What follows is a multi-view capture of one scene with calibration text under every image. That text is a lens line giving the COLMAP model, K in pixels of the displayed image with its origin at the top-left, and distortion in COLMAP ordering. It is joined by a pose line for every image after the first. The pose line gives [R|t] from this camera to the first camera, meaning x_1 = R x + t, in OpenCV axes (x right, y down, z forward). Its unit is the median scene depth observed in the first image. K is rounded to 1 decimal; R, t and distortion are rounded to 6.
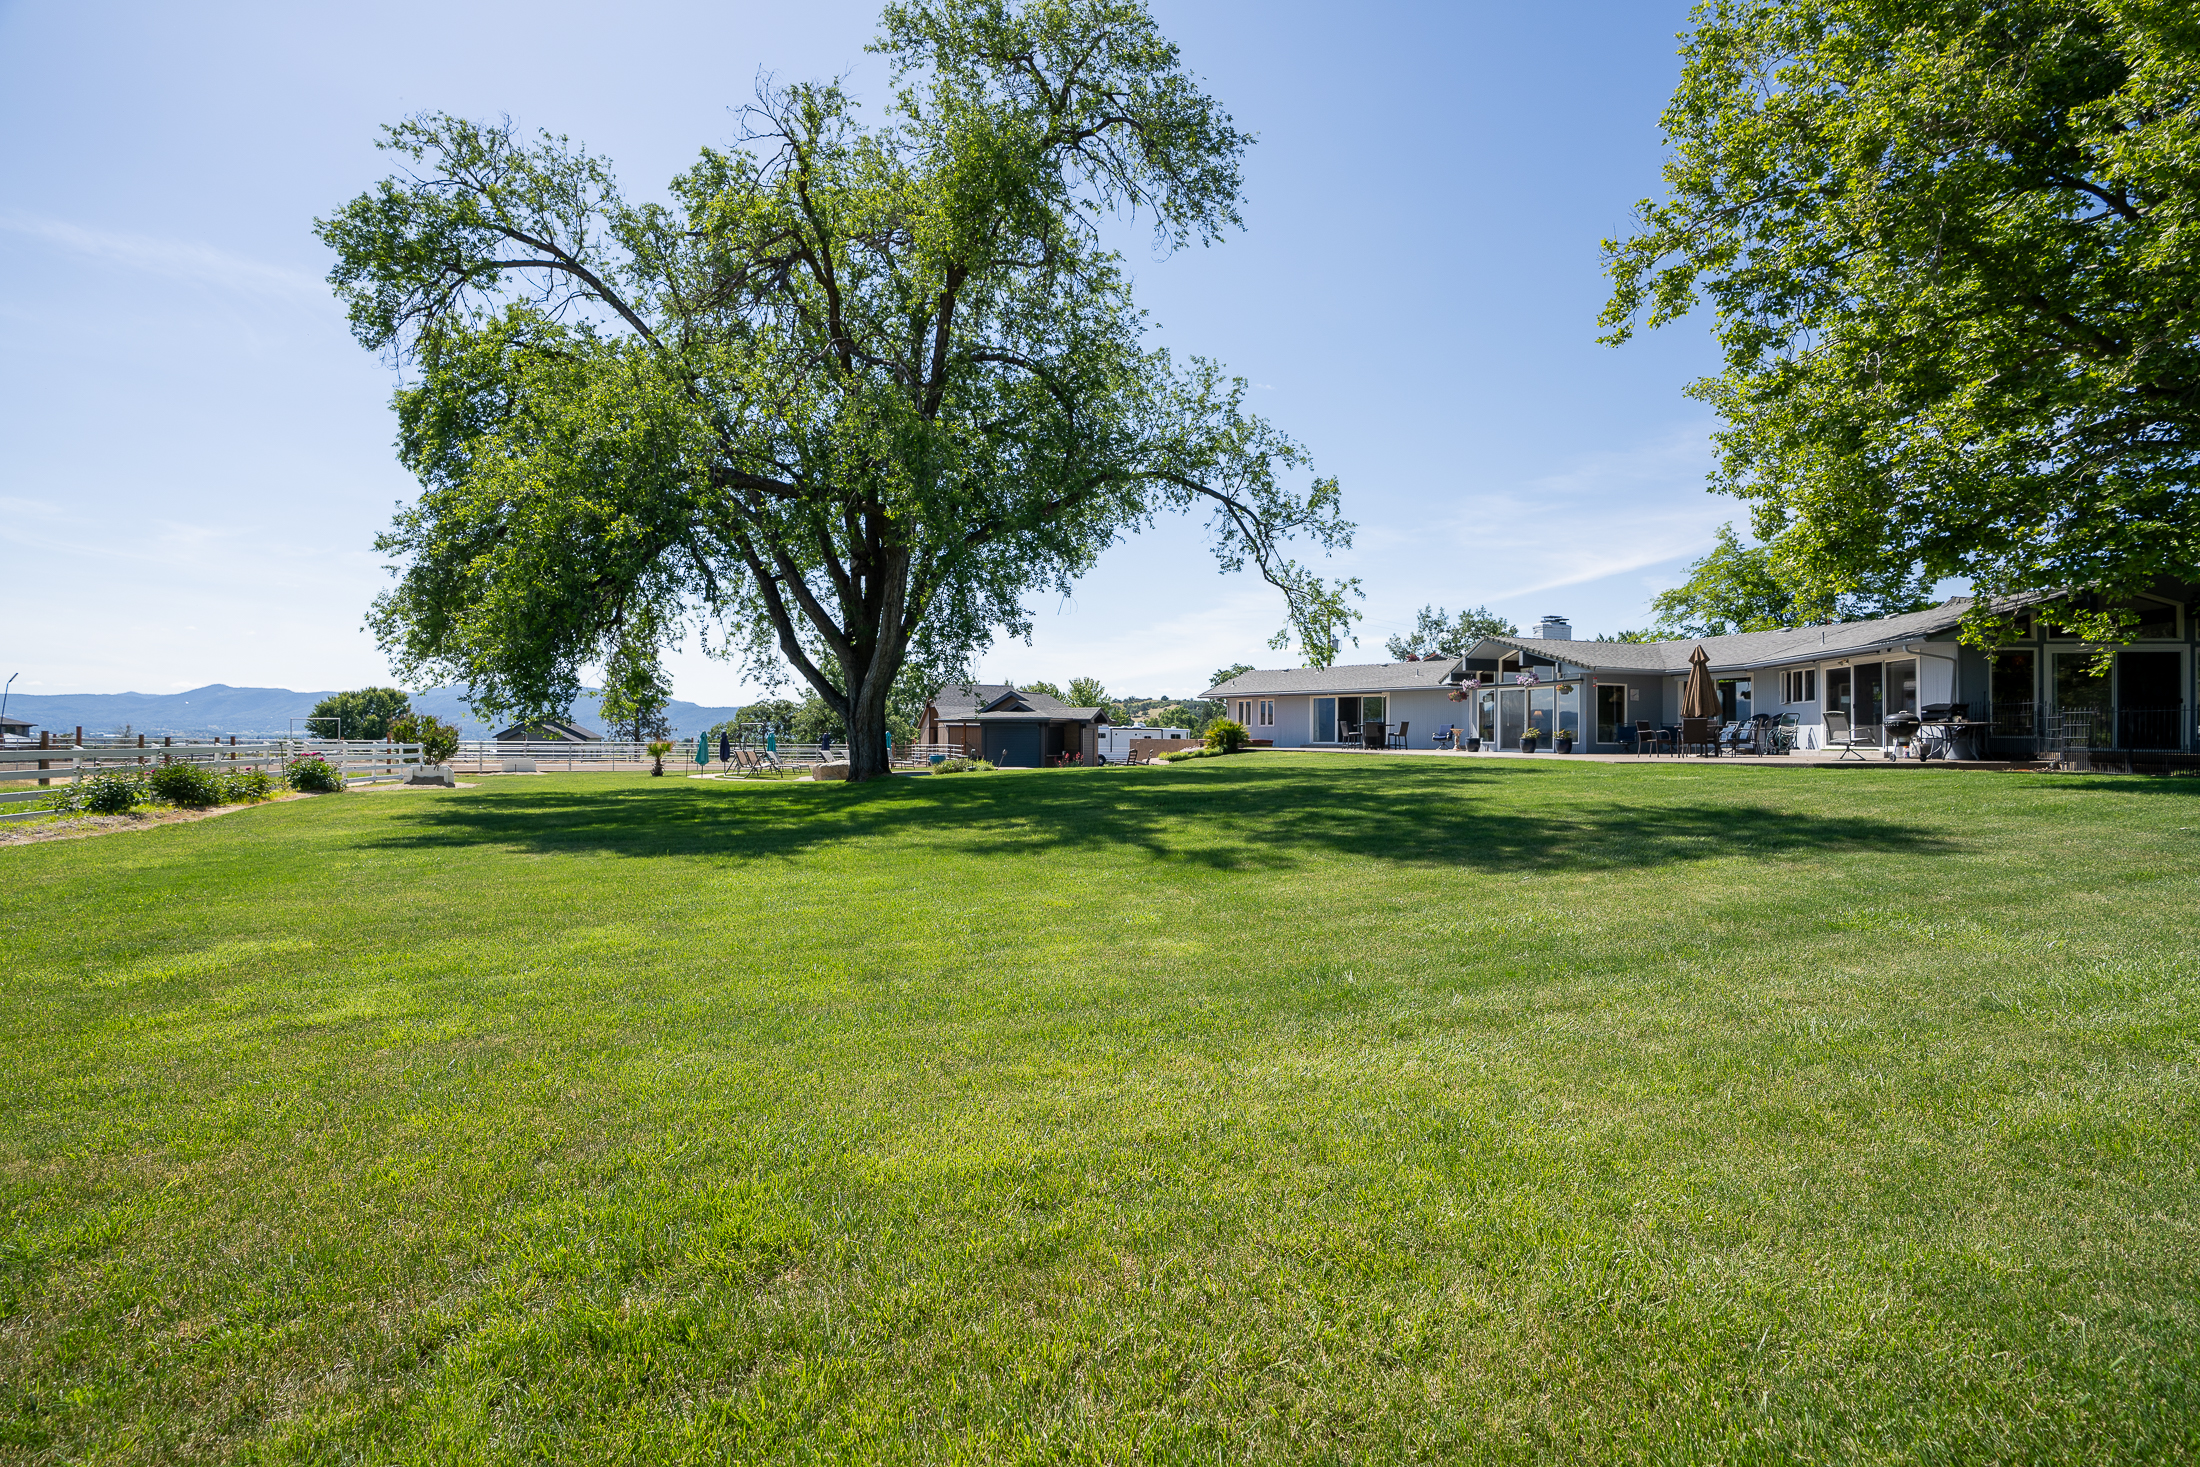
lens RADIAL K [[1020.6, 0, 1101.8], [0, 1020.6, 738.0], [0, 0, 1]] dist [0.000525, 0.000337]
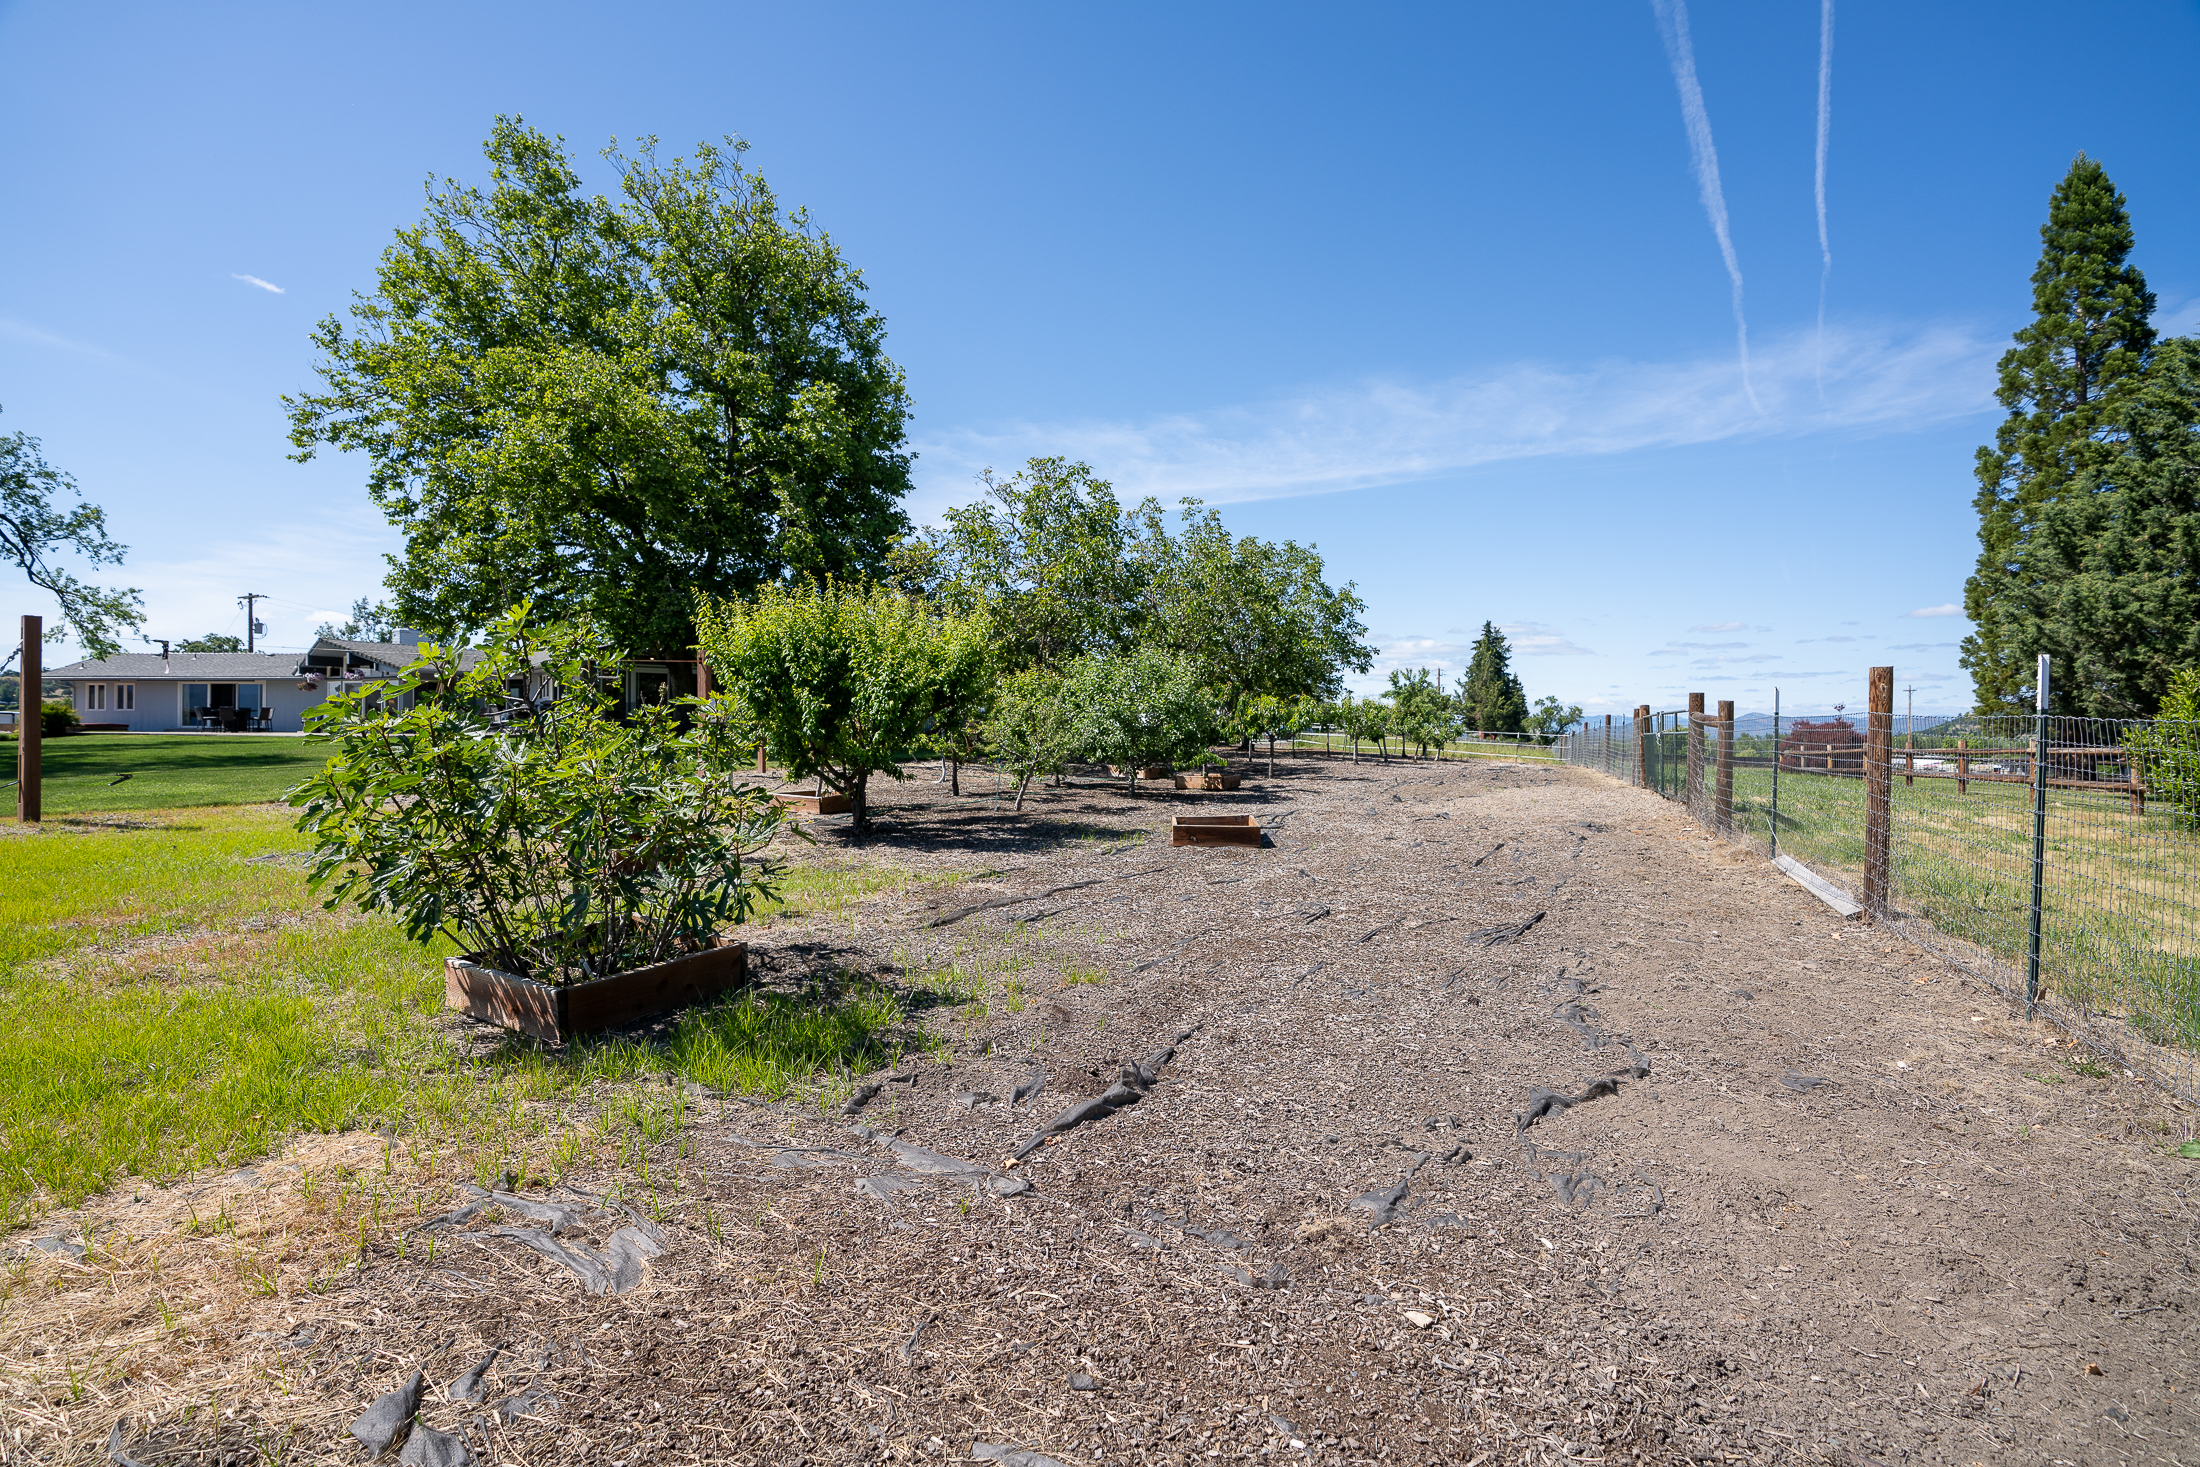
lens RADIAL K [[1020.6, 0, 1096.7], [0, 1020.6, 719.6], [0, 0, 1]] dist [0.000525, 0.000337]
pose [[0.694553, 0.001497, 0.719440, 0.170063], [-0.000315, 0.999998, -0.001777, -0.000688], [-0.719441, 0.001008, 0.694553, -0.650521]]
